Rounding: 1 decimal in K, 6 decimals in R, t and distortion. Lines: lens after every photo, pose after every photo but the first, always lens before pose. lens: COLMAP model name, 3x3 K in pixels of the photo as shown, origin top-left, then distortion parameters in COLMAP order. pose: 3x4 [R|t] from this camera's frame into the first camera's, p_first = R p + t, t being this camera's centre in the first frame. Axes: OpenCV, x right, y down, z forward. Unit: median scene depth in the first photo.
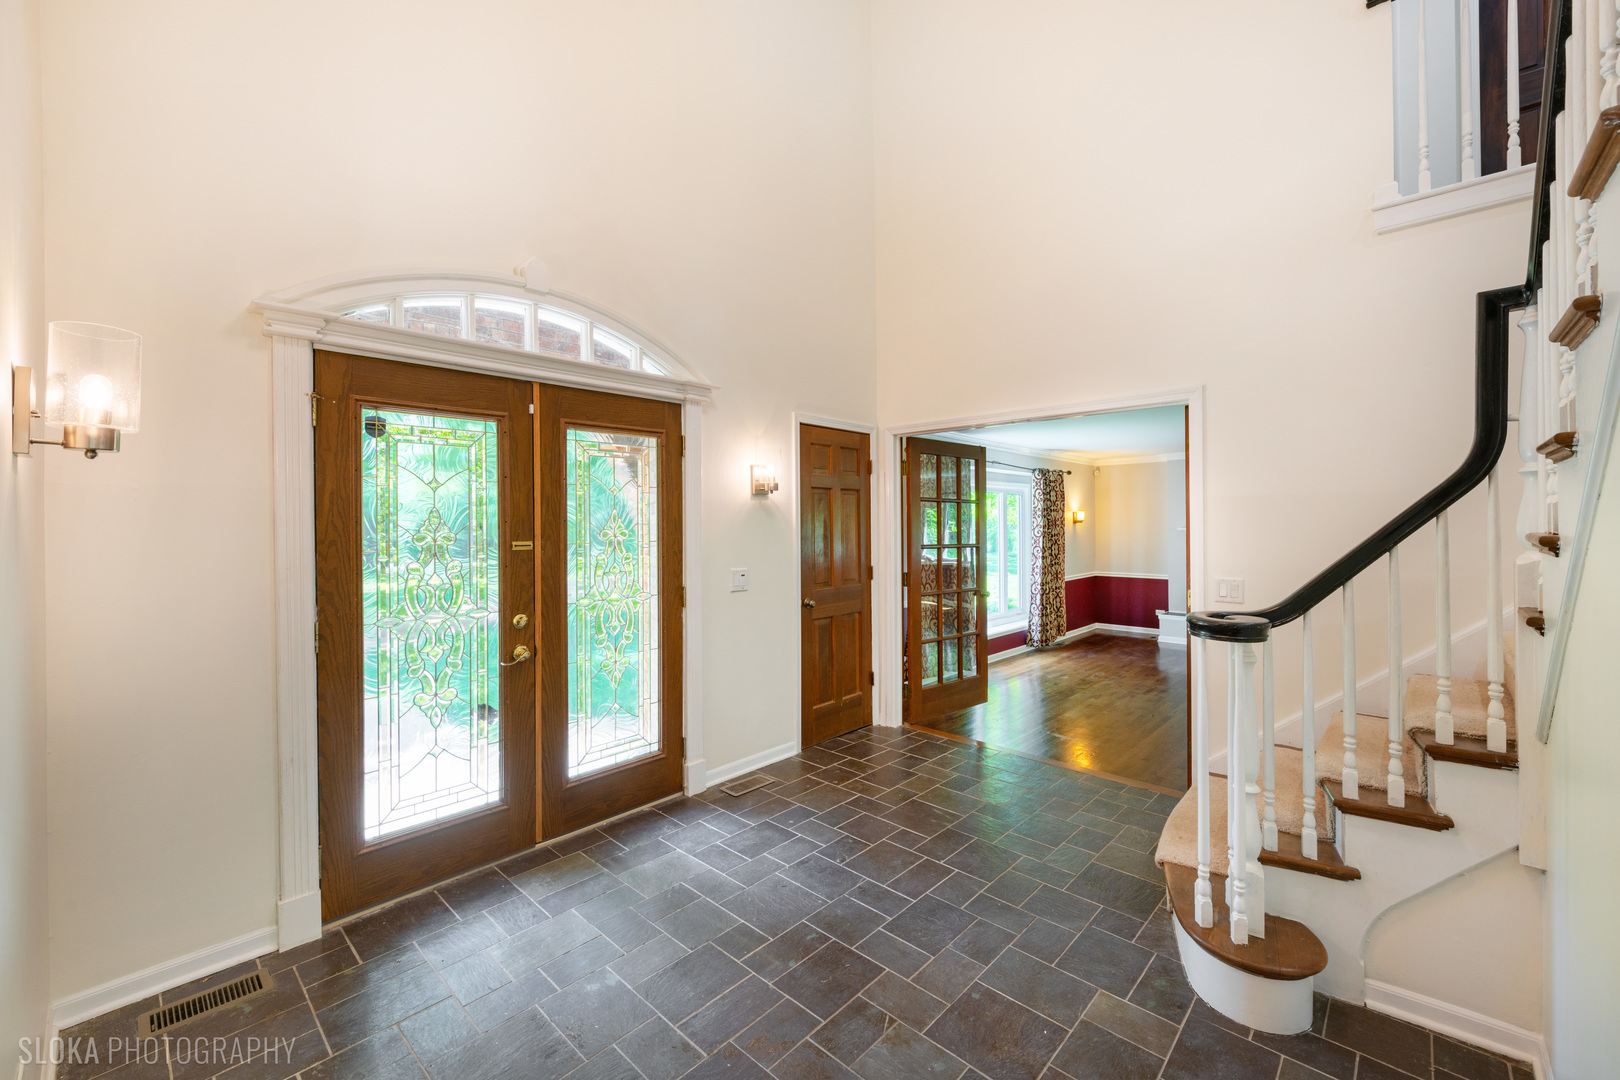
lens RADIAL K [[672.6, 0, 812.4], [0, 672.6, 523.2], [0, 0, 1]] dist [0.021350, -0.000076]
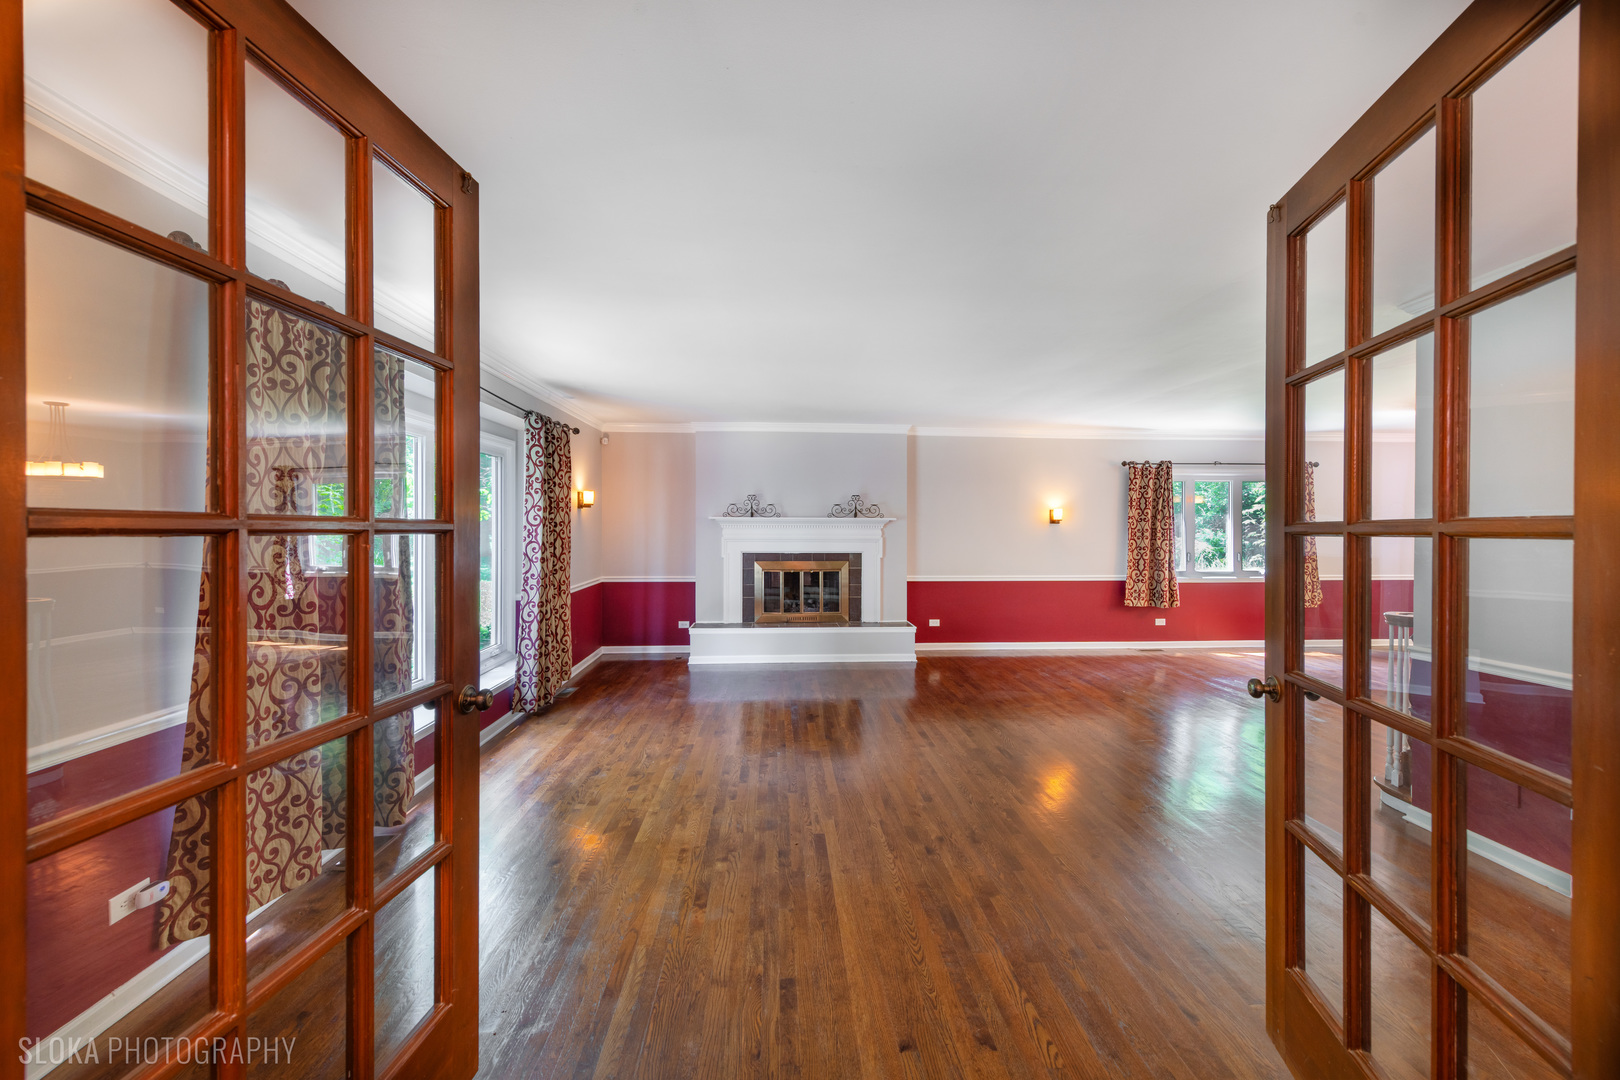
lens RADIAL K [[647.3, 0, 837.9], [0, 647.3, 523.0], [0, 0, 1]] dist [0.021167, -0.003692]
pose [[0.679647, 0.006705, 0.733509, 0.087742], [-0.005160, 0.999977, -0.004360, 0.017928], [-0.733522, -0.000822, 0.679666, 0.381544]]
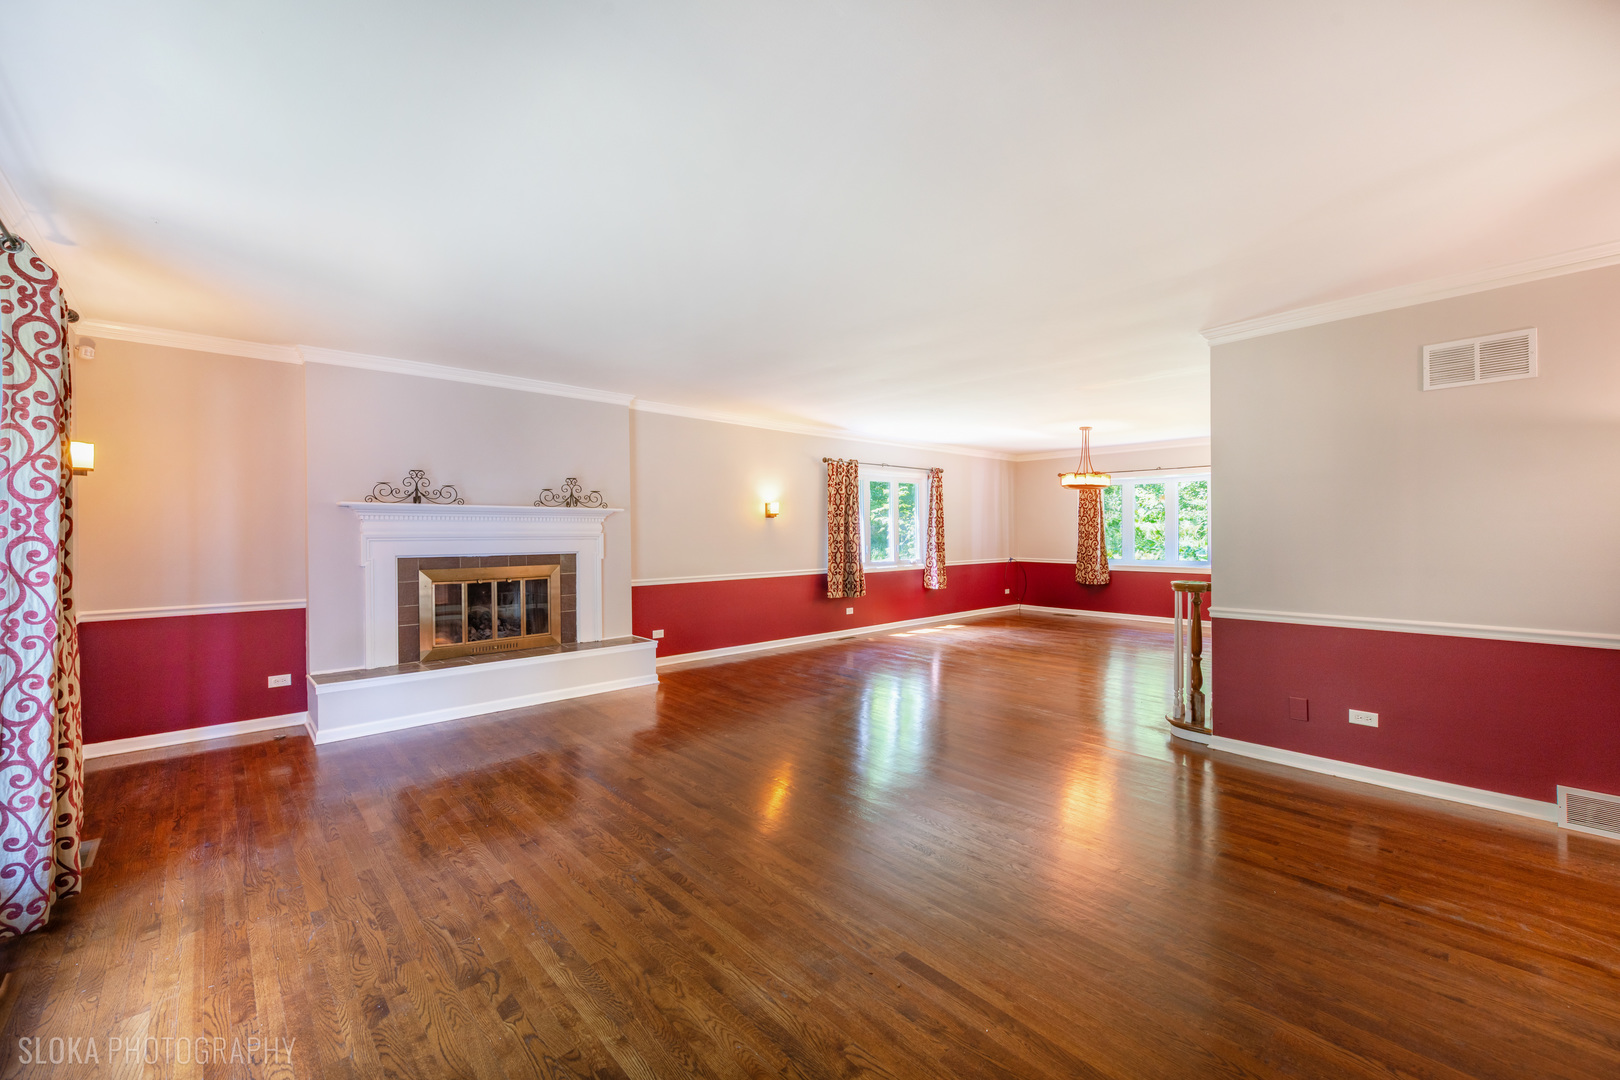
lens RADIAL K [[647.3, 0, 809.5], [0, 647.3, 526.2], [0, 0, 1]] dist [0.021167, -0.003692]
pose [[0.095288, 0.006627, 0.995428, 0.099724], [0.000377, 0.999978, -0.006693, 0.029866], [-0.995450, 0.001013, 0.095283, 0.629267]]
